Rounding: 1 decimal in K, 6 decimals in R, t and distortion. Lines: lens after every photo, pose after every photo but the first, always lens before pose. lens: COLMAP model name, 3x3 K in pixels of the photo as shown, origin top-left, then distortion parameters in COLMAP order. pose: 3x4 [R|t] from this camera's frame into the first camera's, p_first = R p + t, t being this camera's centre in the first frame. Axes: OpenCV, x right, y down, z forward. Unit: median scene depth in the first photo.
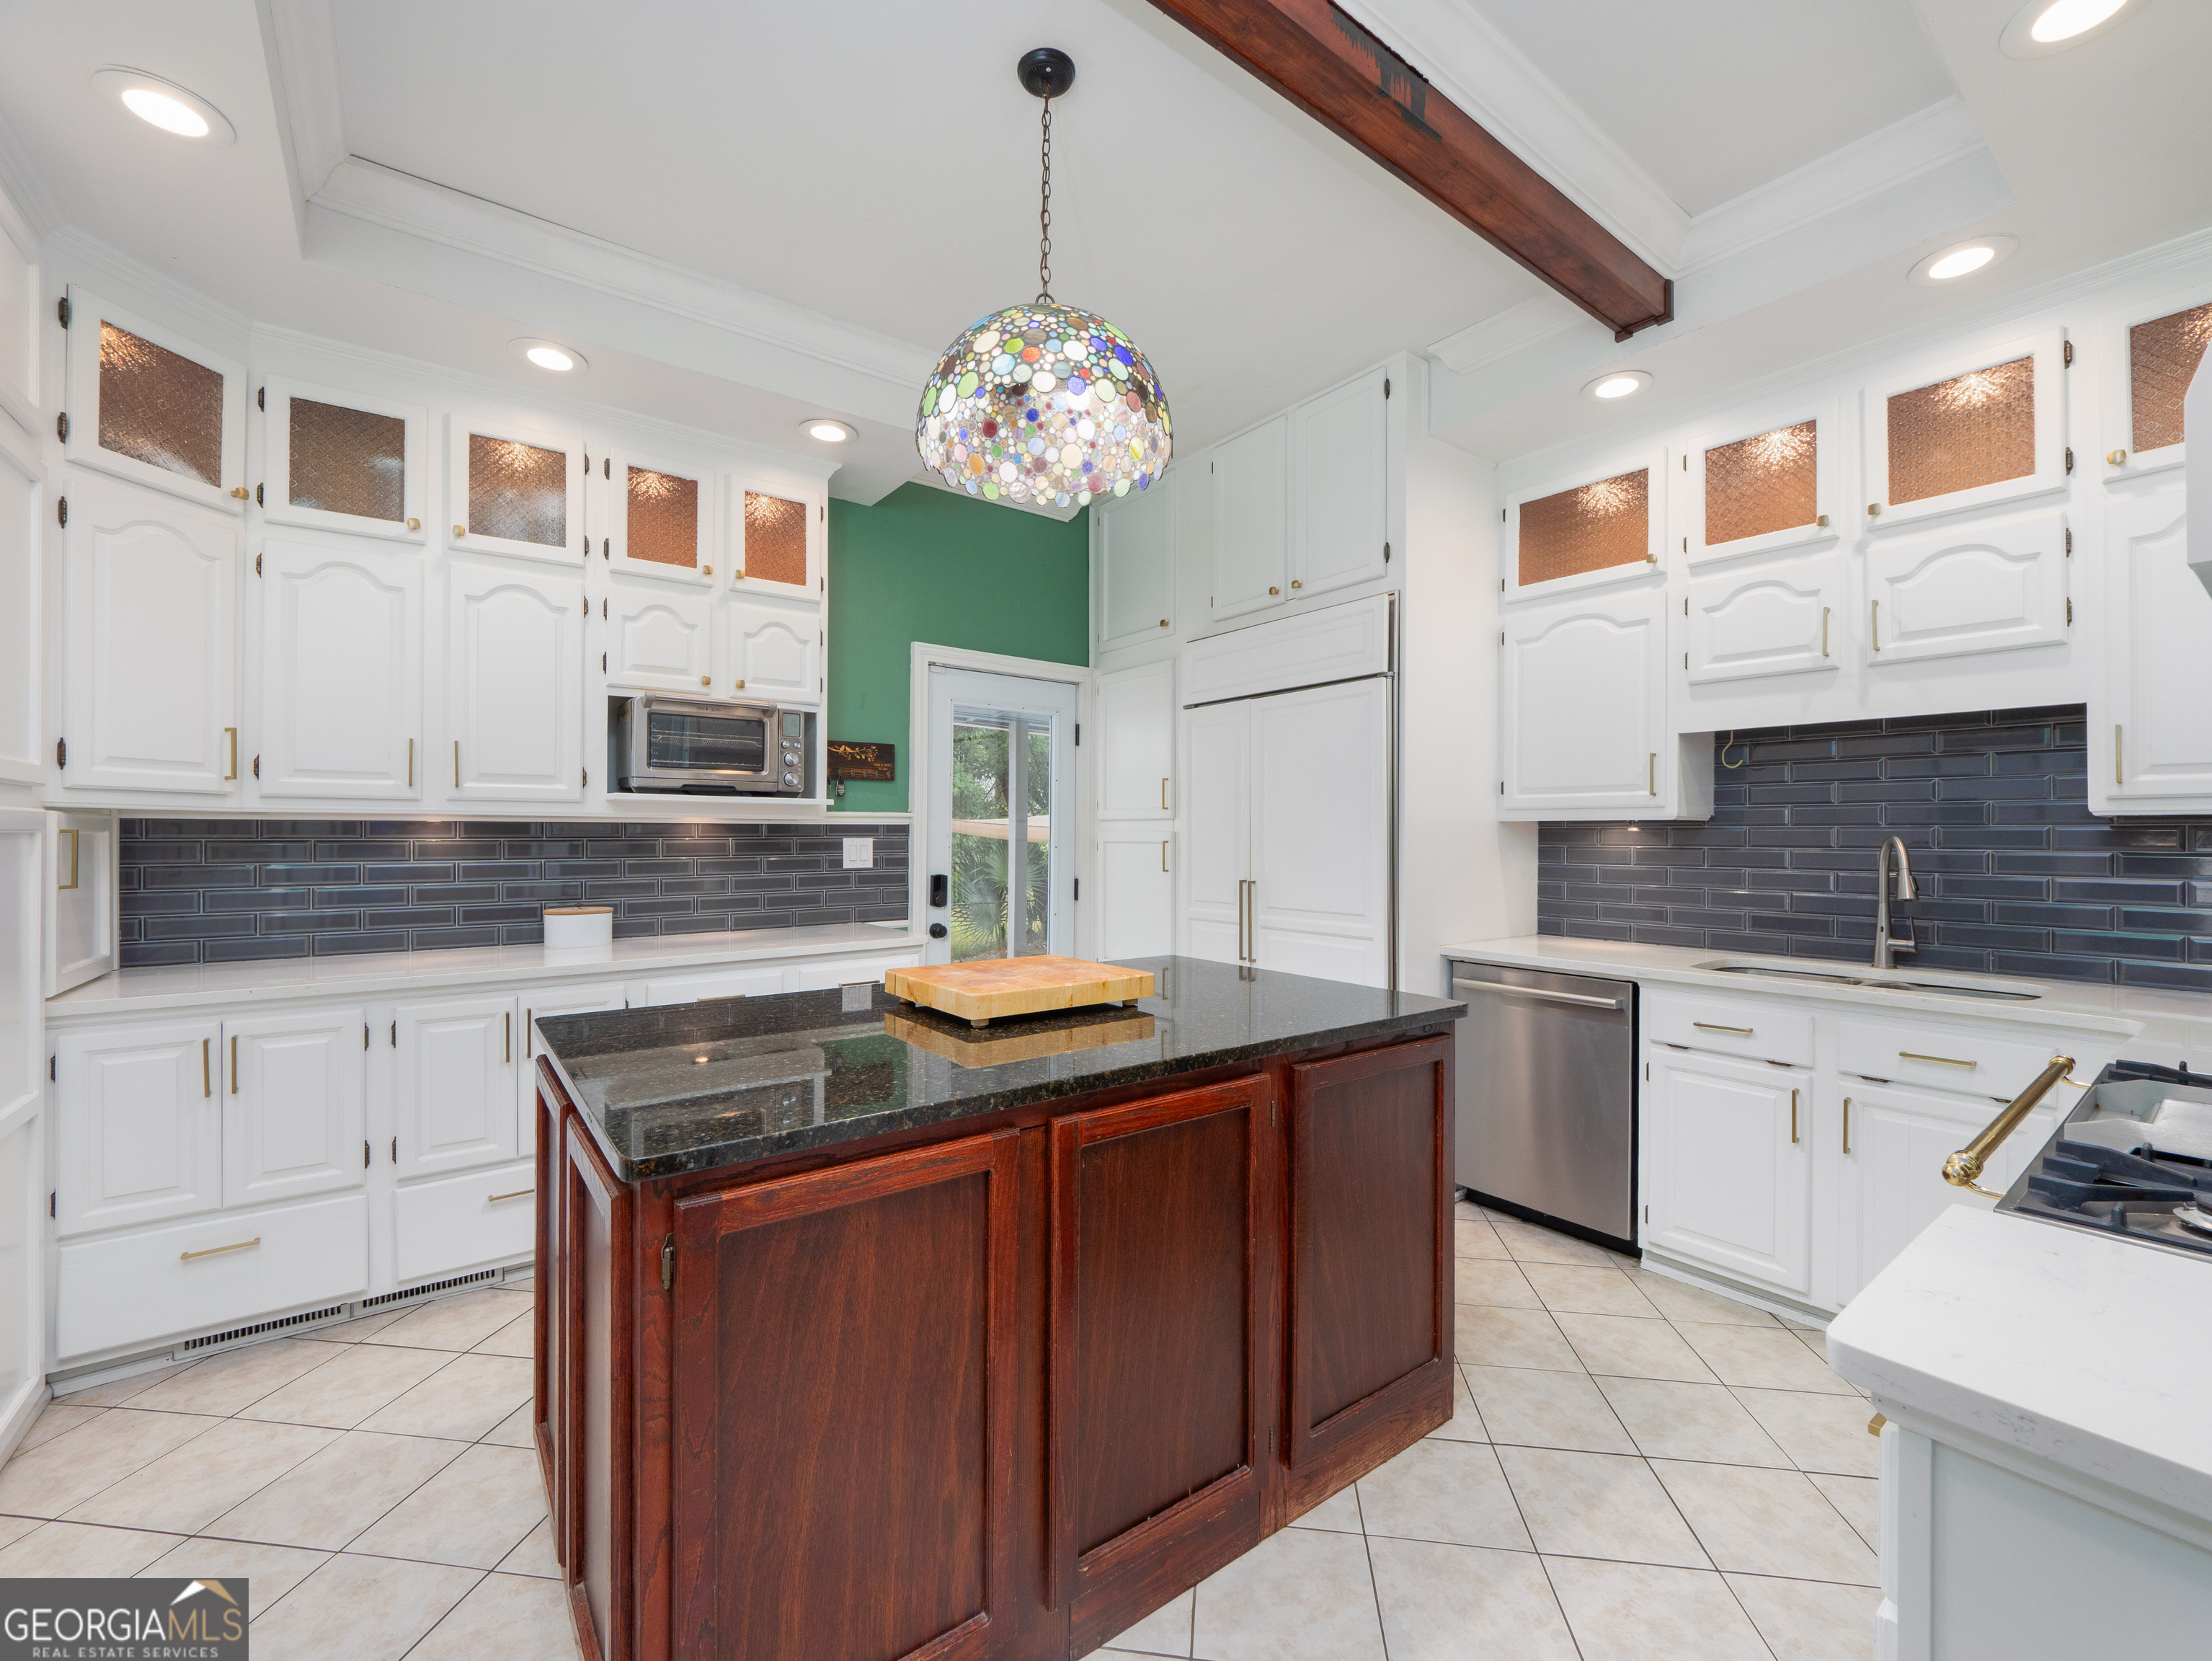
lens RADIAL K [[922.8, 0, 1111.2], [0, 922.8, 835.2], [0, 0, 1]] dist [-0.000558, -0.004240]
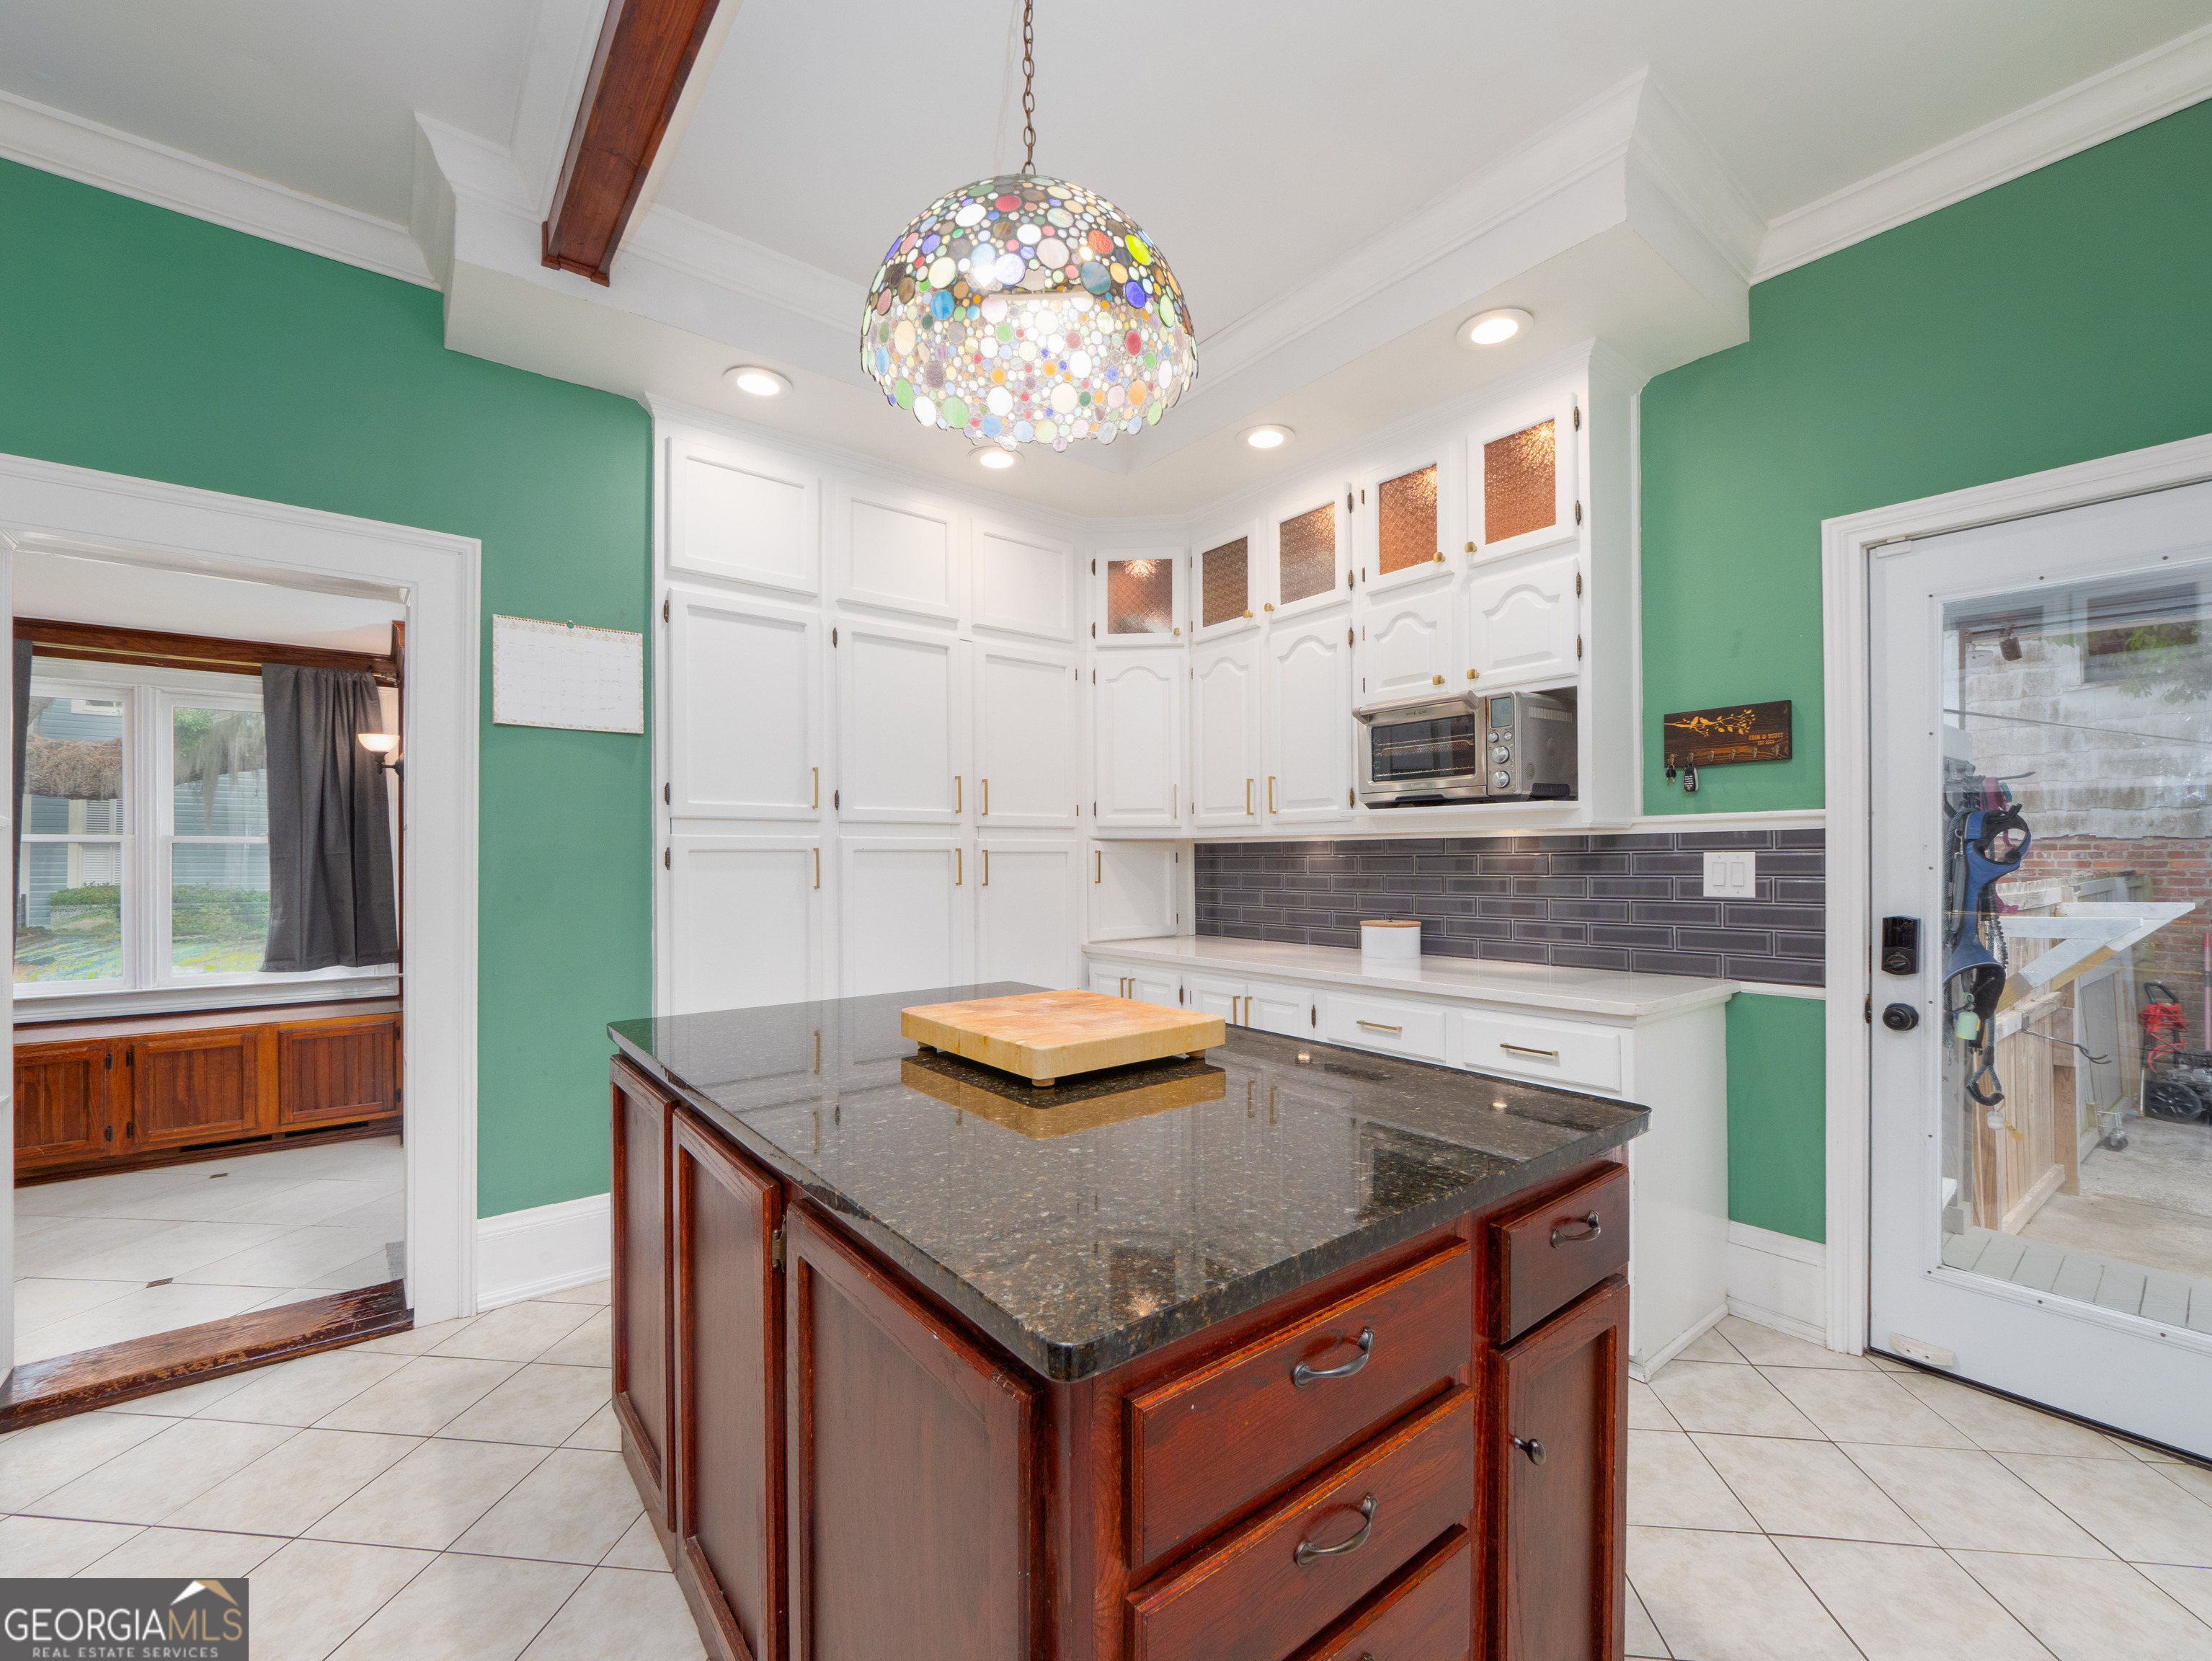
lens RADIAL K [[922.8, 0, 1106.3], [0, 922.8, 866.3], [0, 0, 1]] dist [-0.000558, -0.004240]
pose [[0.012928, 0.008426, -0.999881, 0.451611], [0.005647, 0.999948, 0.008499, 0.005849], [0.999900, -0.005756, 0.012880, 0.643337]]
